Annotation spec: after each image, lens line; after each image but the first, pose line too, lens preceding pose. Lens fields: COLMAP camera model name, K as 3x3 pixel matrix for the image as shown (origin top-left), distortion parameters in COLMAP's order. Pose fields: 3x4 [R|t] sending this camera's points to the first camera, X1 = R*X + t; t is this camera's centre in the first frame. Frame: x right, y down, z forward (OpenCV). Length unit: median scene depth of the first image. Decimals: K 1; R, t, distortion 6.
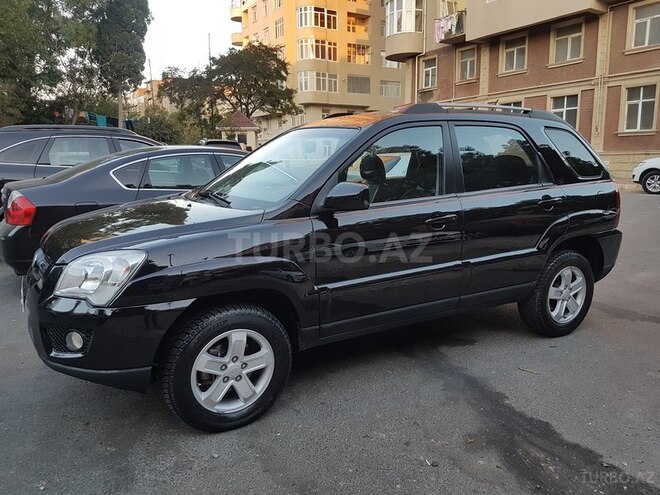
lens RADIAL K [[550.1, 0, 333.6], [0, 550.1, 250.6], [0, 0, 1]] dist [0.003574, -0.033030]
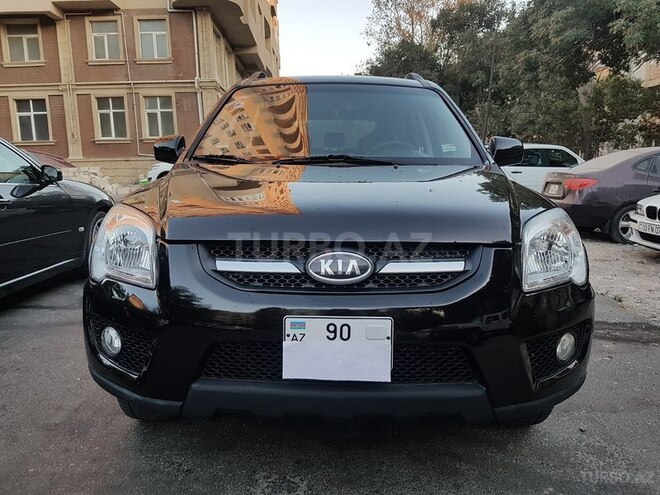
lens RADIAL K [[550.1, 0, 327.9], [0, 550.1, 246.7], [0, 0, 1]] dist [0.003574, -0.033030]
pose [[0.459764, -0.126112, 0.879041, -0.192624], [0.160087, 0.985418, 0.057644, -0.008053], [-0.873493, 0.114220, 0.473249, 0.146475]]
